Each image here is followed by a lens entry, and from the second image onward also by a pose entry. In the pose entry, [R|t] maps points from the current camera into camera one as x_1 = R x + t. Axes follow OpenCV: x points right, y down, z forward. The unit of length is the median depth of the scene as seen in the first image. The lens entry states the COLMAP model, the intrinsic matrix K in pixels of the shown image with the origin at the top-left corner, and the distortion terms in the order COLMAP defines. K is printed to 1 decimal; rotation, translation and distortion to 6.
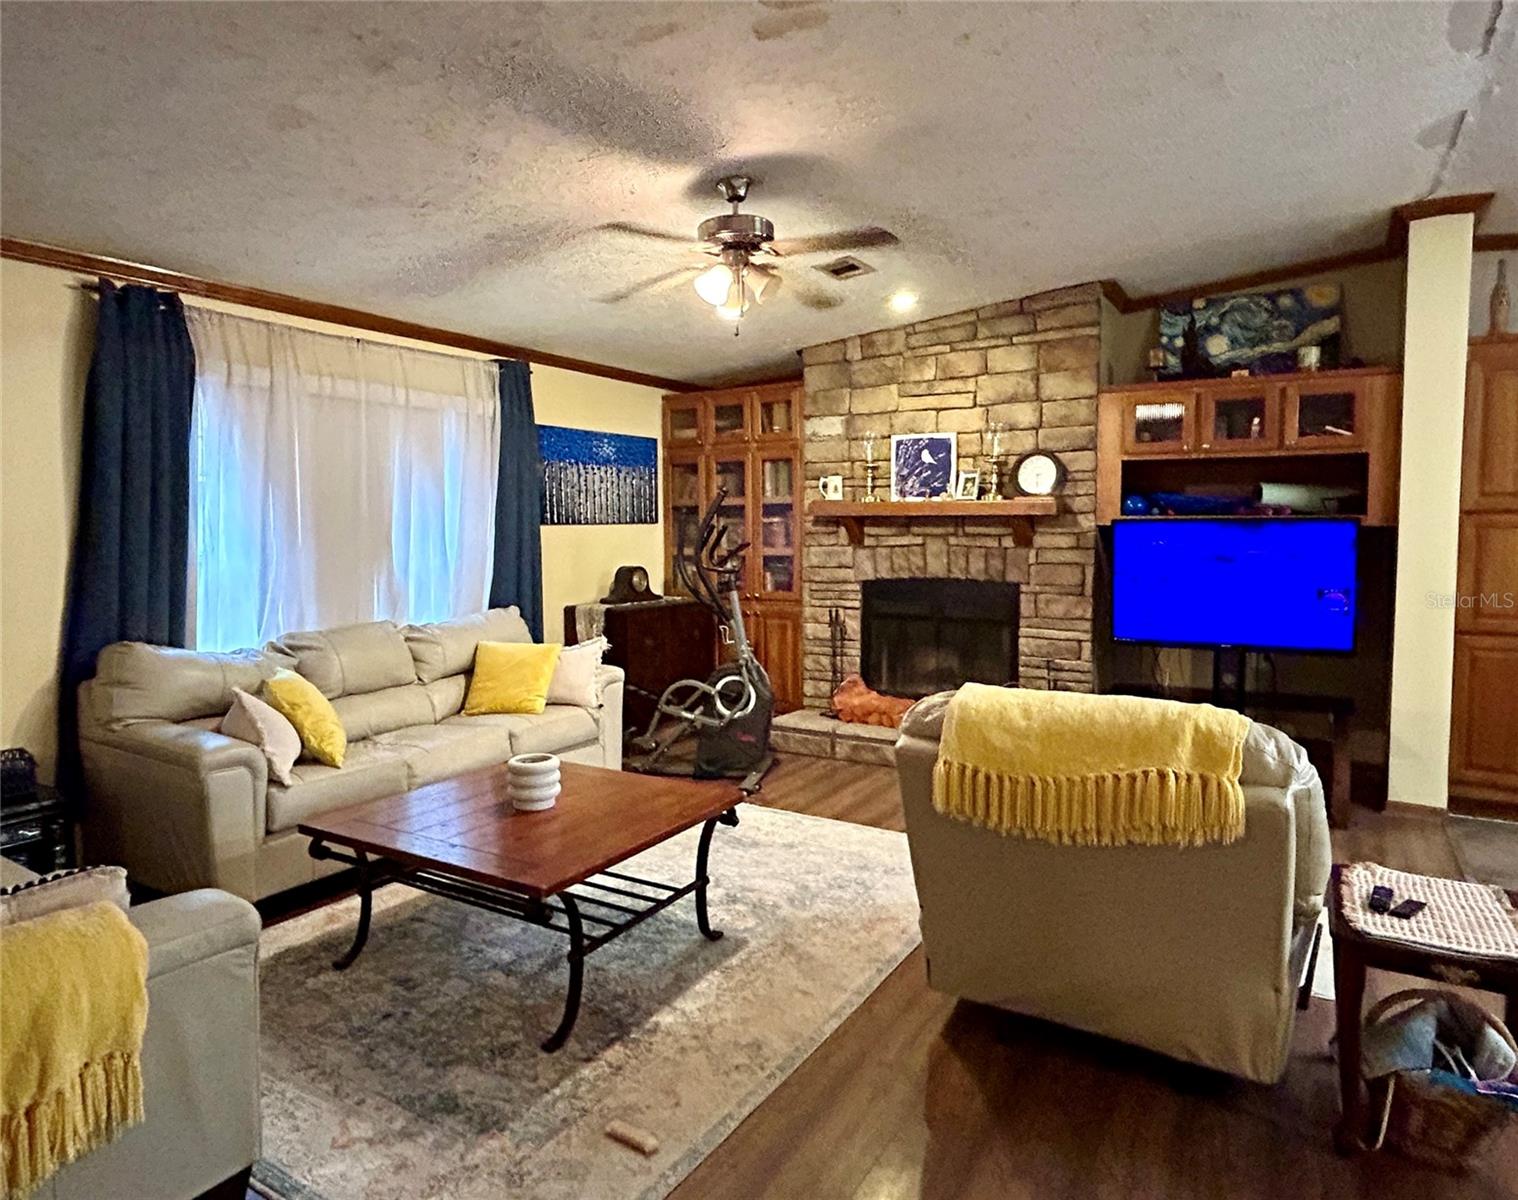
lens RADIAL K [[937.2, 0, 755.8], [0, 937.2, 587.7], [0, 0, 1]] dist [-0.002045, 0.003280]
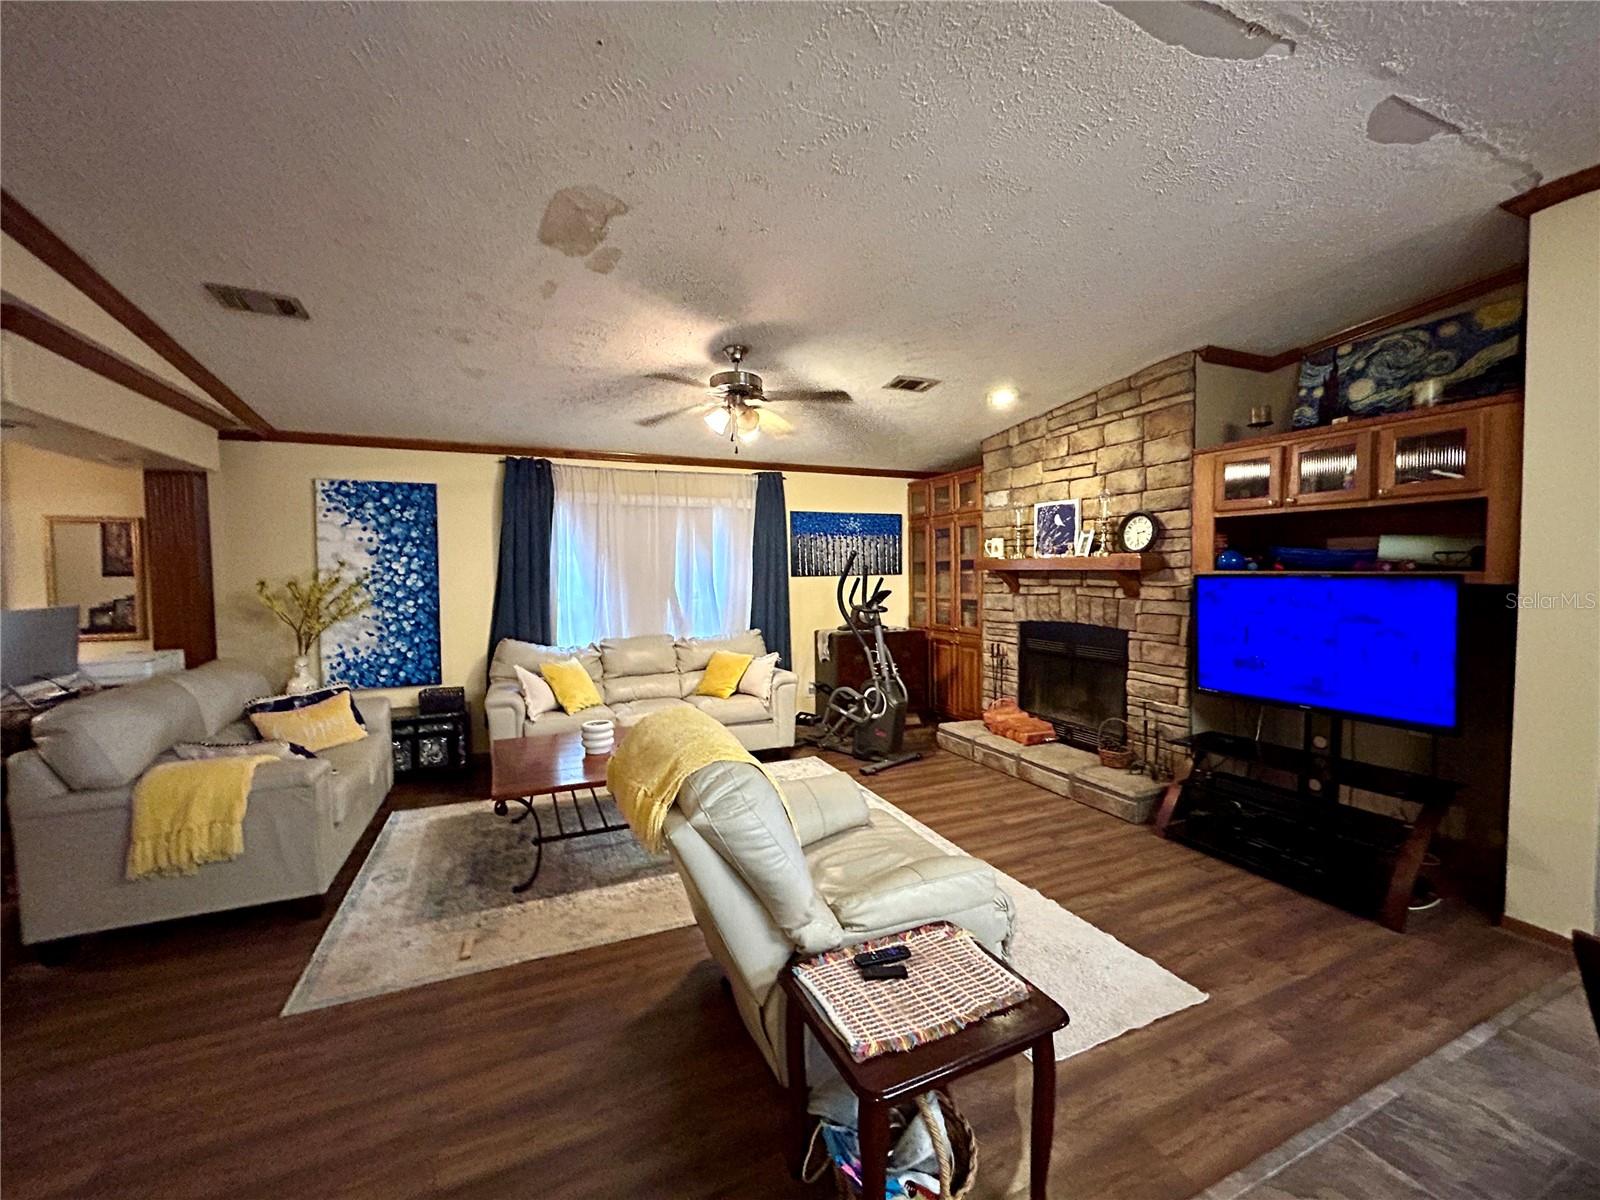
lens RADIAL K [[655.6, 0, 806.5], [0, 655.6, 600.8], [0, 0, 1]] dist [0.005947, -0.000278]
pose [[0.824168, 0.024095, -0.565832, 0.411263], [-0.034145, 0.999391, -0.007176, -0.021572], [0.565314, 0.025235, 0.824489, 0.137661]]
